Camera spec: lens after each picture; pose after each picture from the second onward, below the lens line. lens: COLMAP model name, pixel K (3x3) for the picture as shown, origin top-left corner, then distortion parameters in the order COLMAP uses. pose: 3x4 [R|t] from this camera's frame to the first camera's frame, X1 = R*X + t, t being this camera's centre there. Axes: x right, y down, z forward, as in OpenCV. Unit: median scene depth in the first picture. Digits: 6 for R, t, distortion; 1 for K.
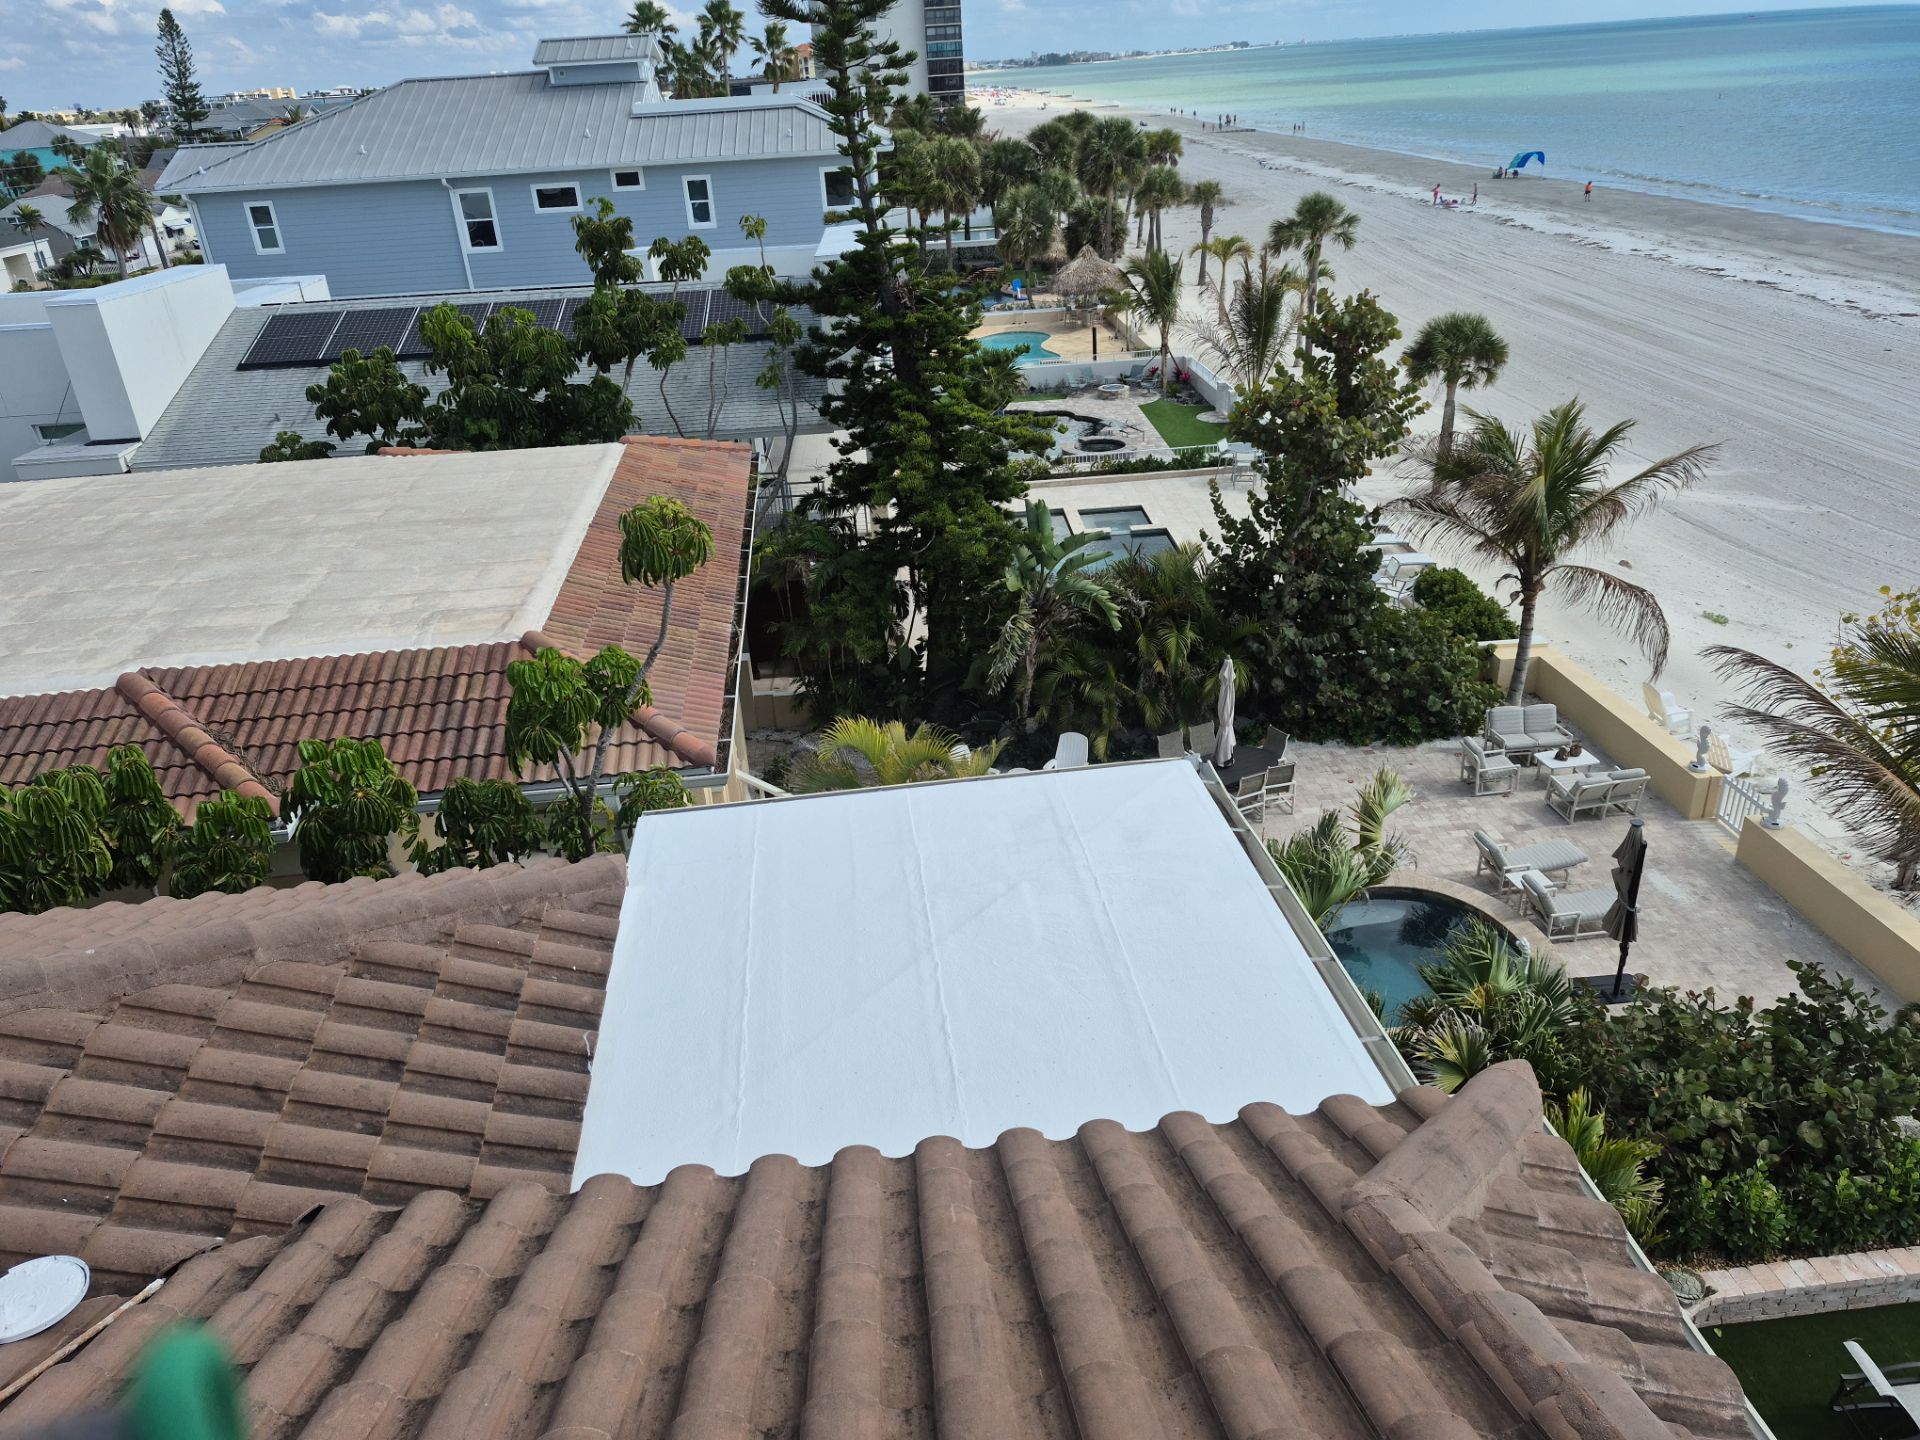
lens RADIAL K [[1274.7, 0, 962.9], [0, 1274.7, 750.3], [0, 0, 1]] dist [0.120942, -0.121925]
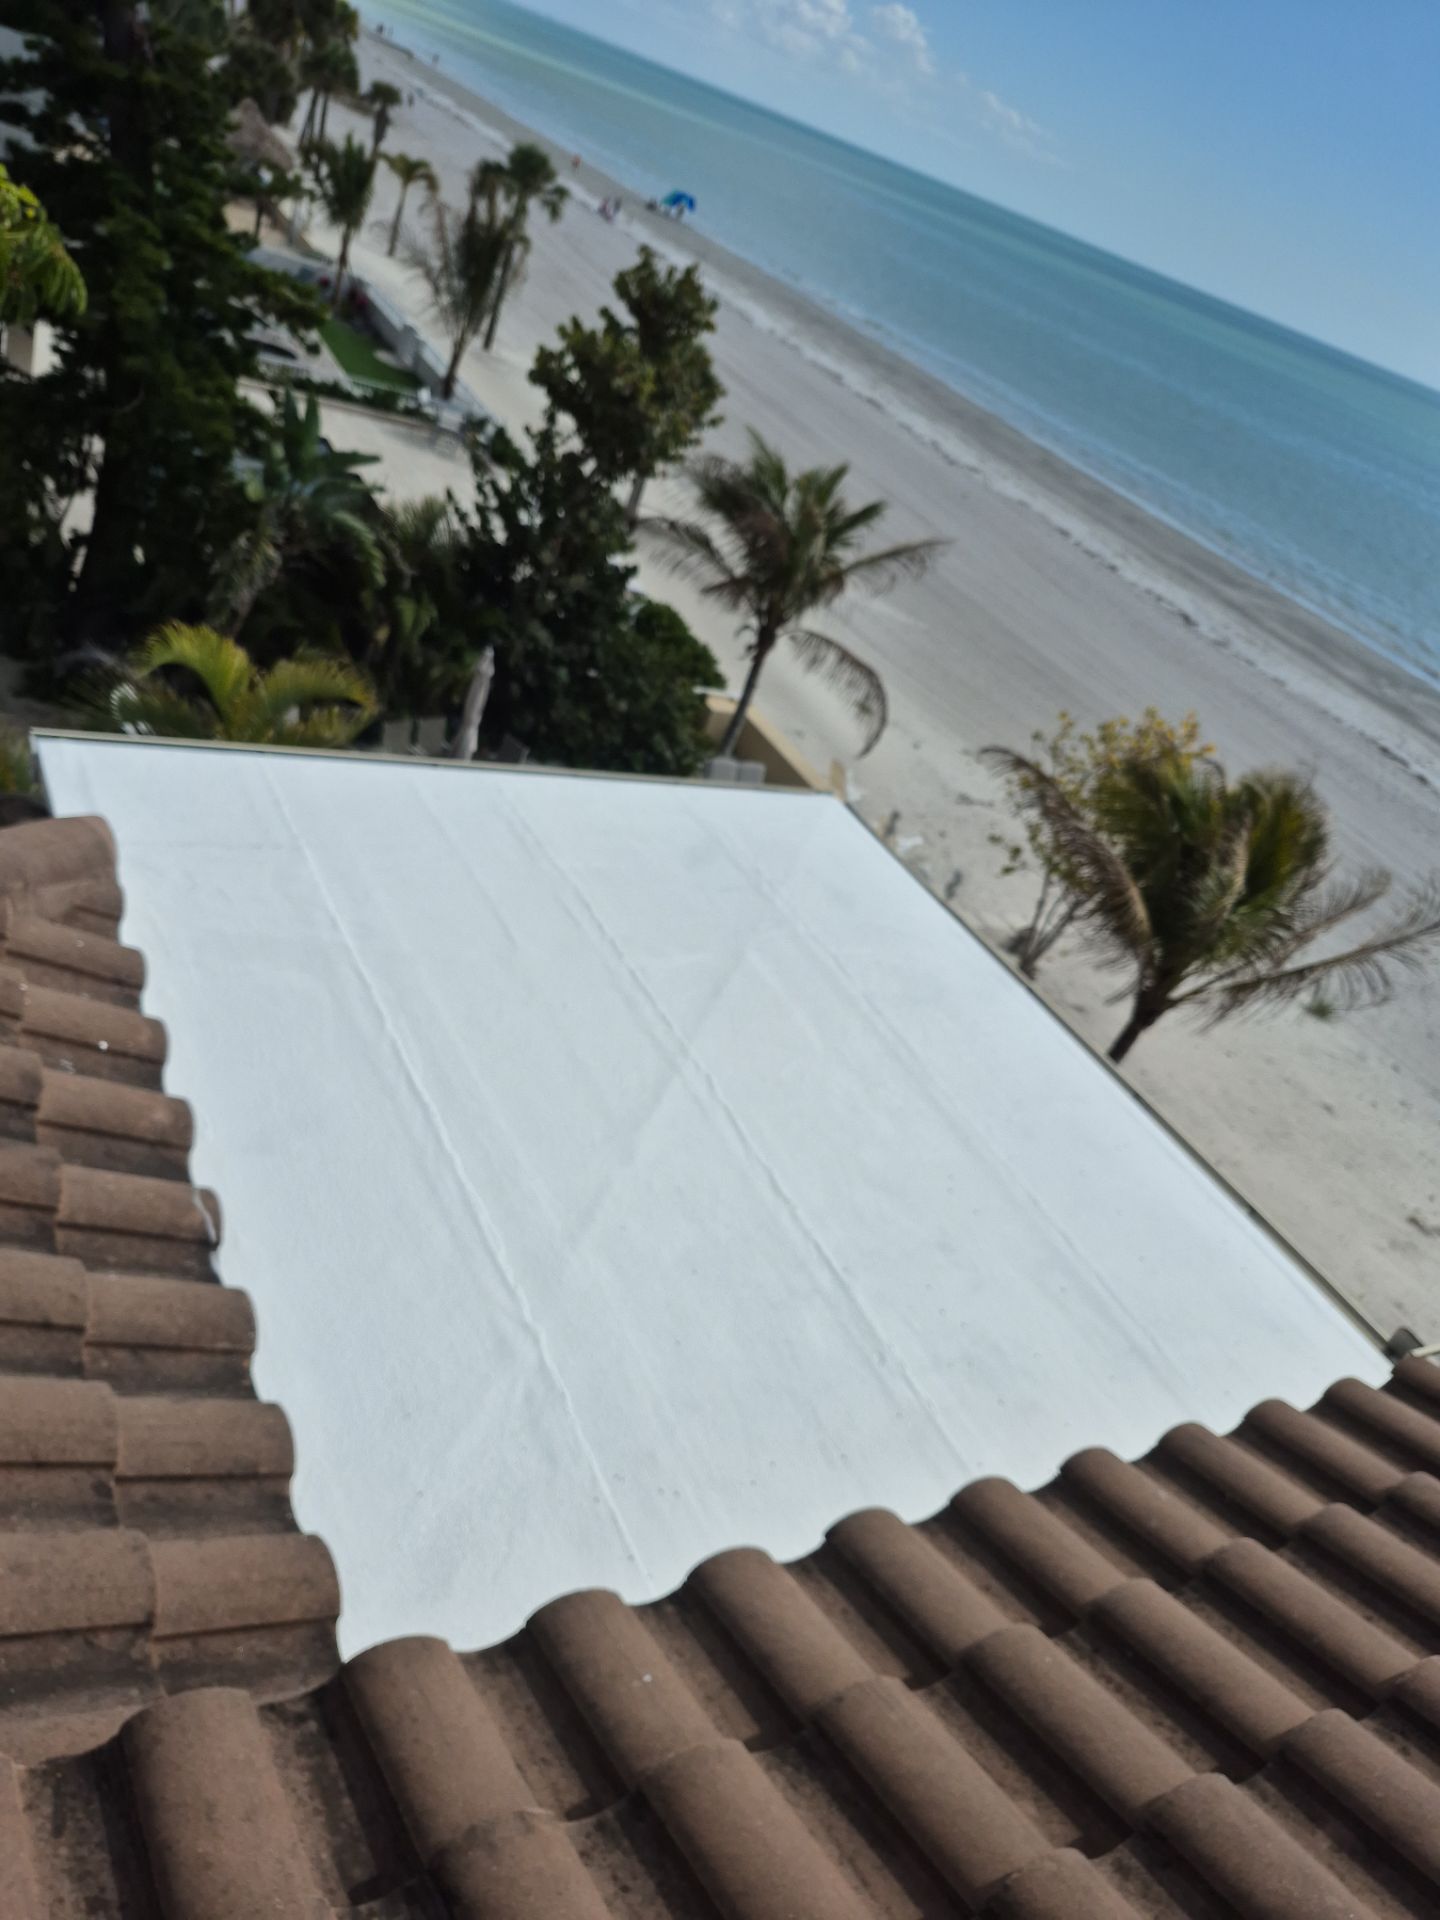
lens RADIAL K [[1335.5, 0, 720.0], [0, 1335.5, 960.0], [0, 0, 1]] dist [0.070277, -0.087366]
pose [[0.862772, 0.101164, 0.495368, -0.077500], [-0.175490, 0.978784, 0.105761, 0.008993], [-0.474159, -0.178180, 0.862221, 0.098173]]
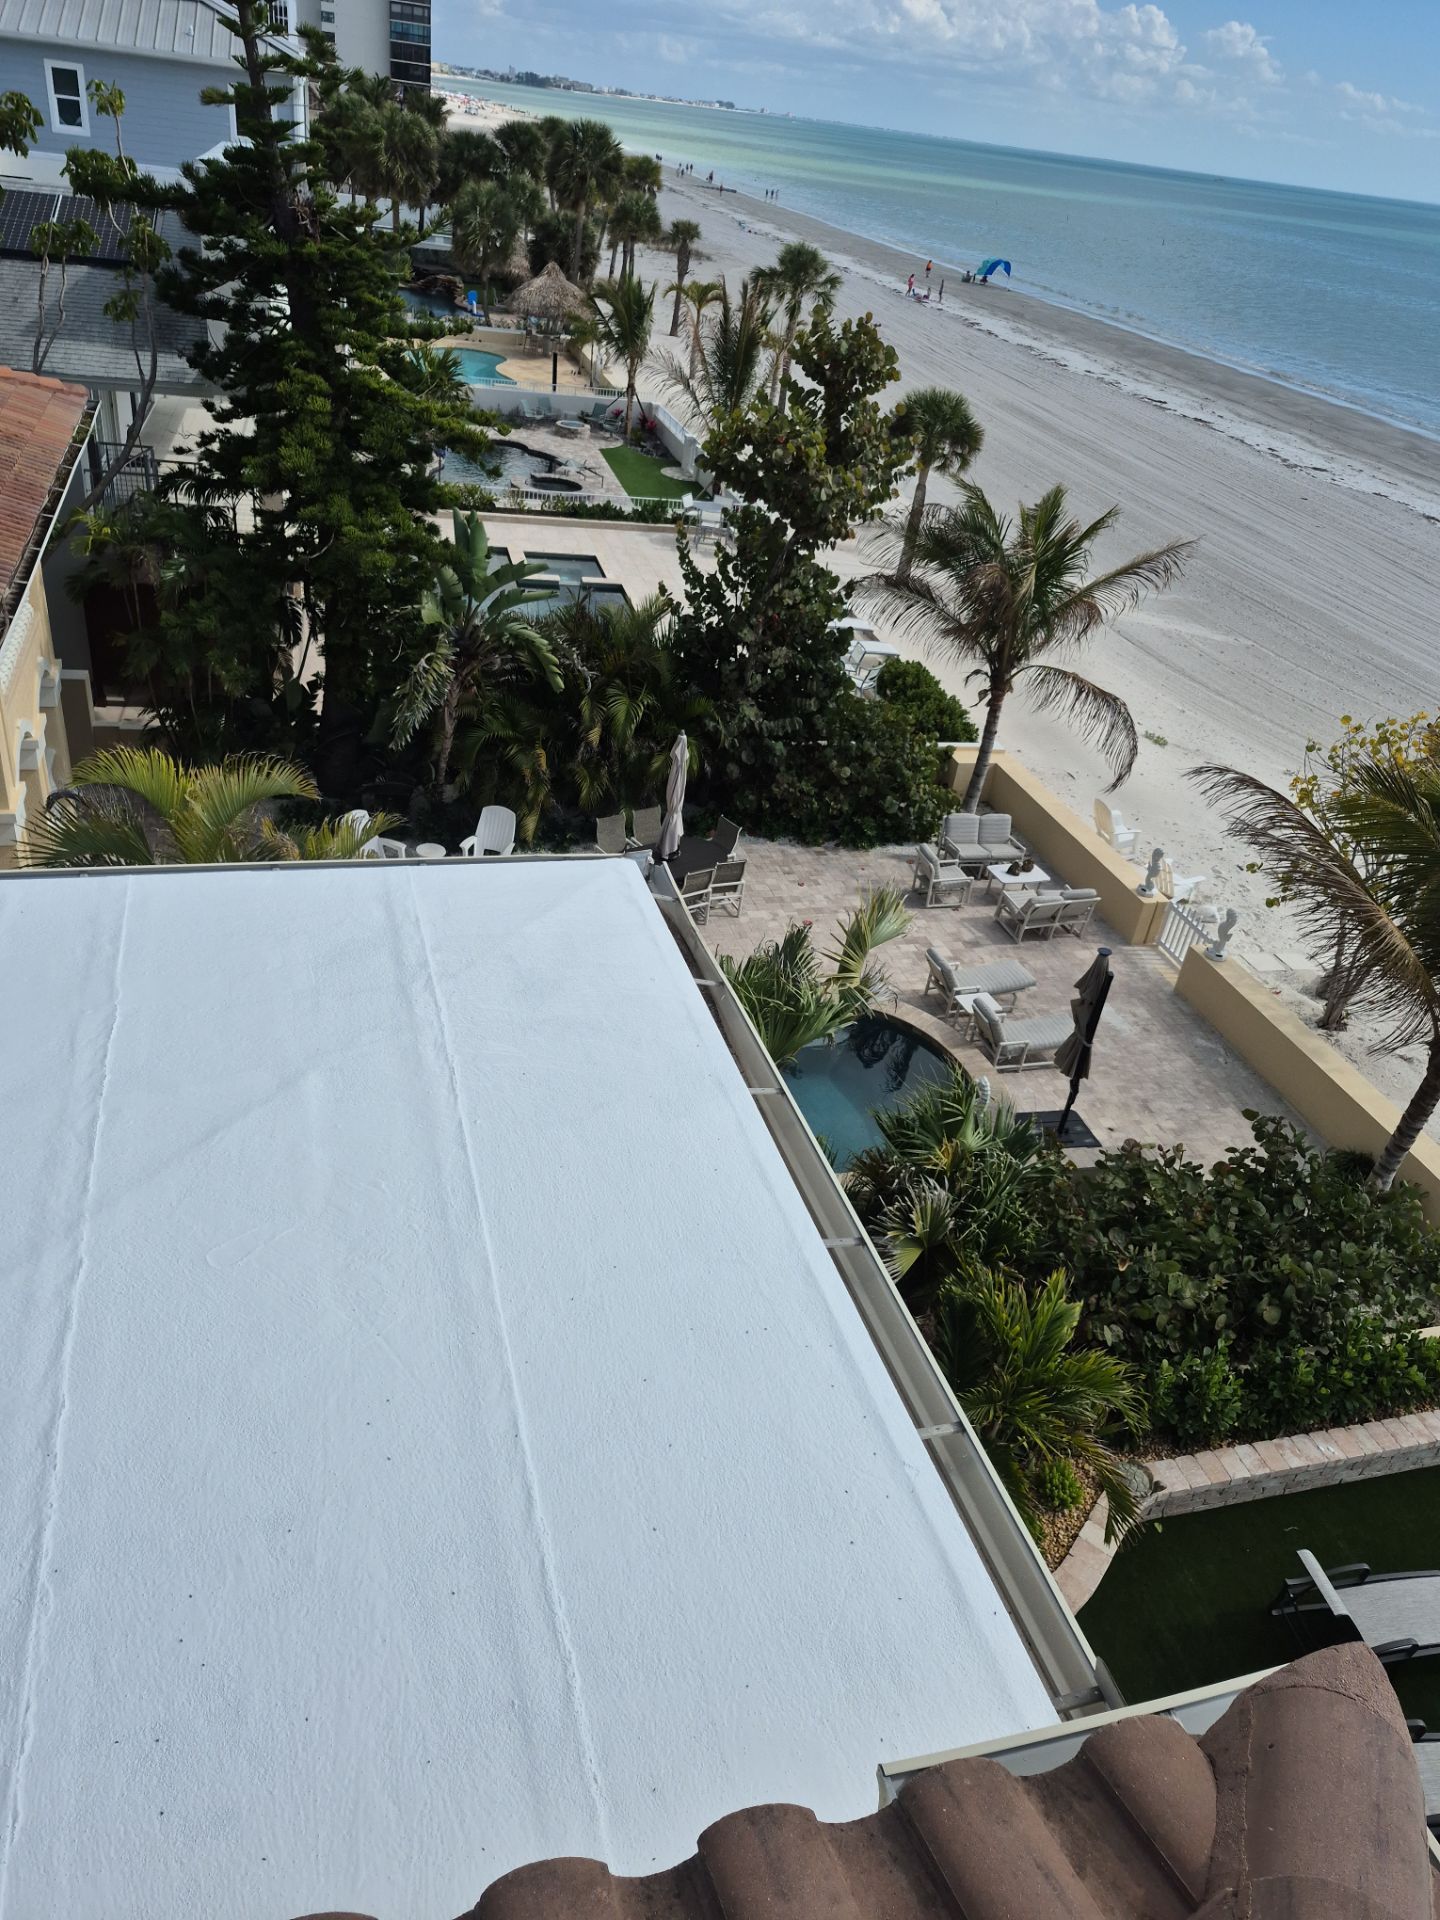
lens RADIAL K [[1316.0, 0, 684.5], [0, 1316.0, 939.8], [0, 0, 1]] dist [0.200210, -0.328079]
pose [[0.974007, 0.055250, 0.219675, 0.017917], [-0.073487, 0.994417, 0.075727, -0.001145], [-0.214265, -0.089902, 0.972630, 0.106625]]
